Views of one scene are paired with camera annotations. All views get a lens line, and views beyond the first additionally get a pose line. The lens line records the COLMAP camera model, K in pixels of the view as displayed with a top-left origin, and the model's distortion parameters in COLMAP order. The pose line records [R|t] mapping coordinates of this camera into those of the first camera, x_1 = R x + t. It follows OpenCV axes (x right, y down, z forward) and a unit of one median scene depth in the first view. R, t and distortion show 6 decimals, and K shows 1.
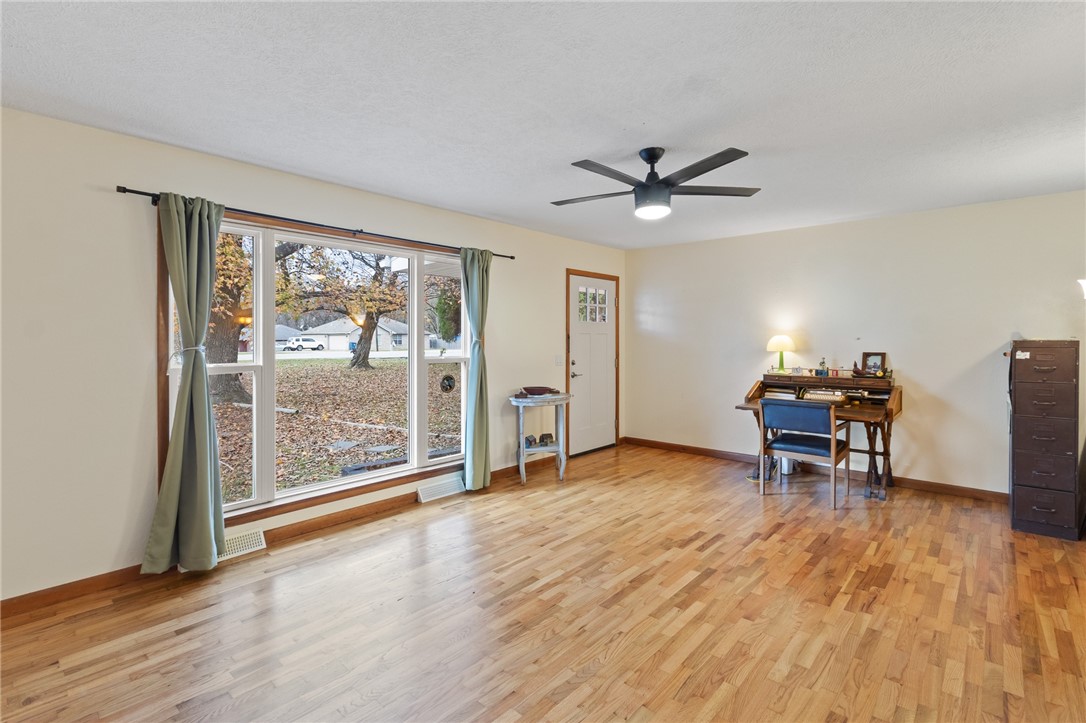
lens RADIAL K [[497.9, 0, 541.6], [0, 497.9, 340.4], [0, 0, 1]] dist [0.002808, 0.000301]
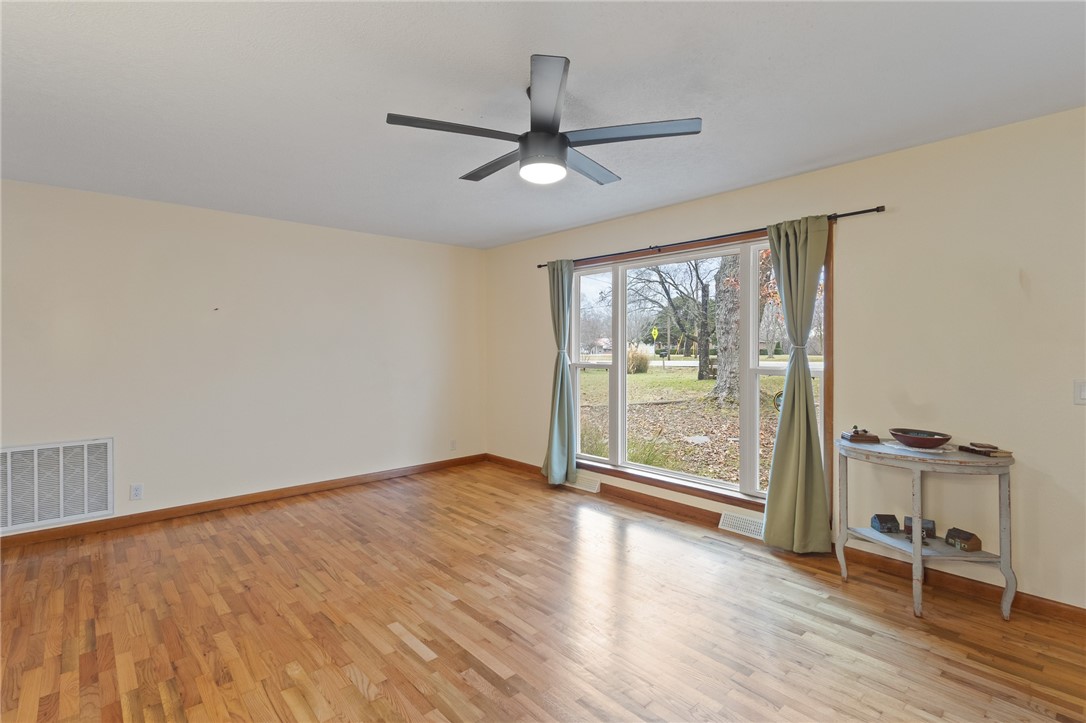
lens RADIAL K [[510.9, 0, 543.0], [0, 510.9, 361.5], [0, 0, 1]] dist [0.004918, 0.000745]
pose [[-0.088165, 0.032100, -0.995589, 1.001609], [0.001171, 0.999483, 0.032122, -0.006086], [0.996105, 0.001666, -0.088157, 1.094658]]
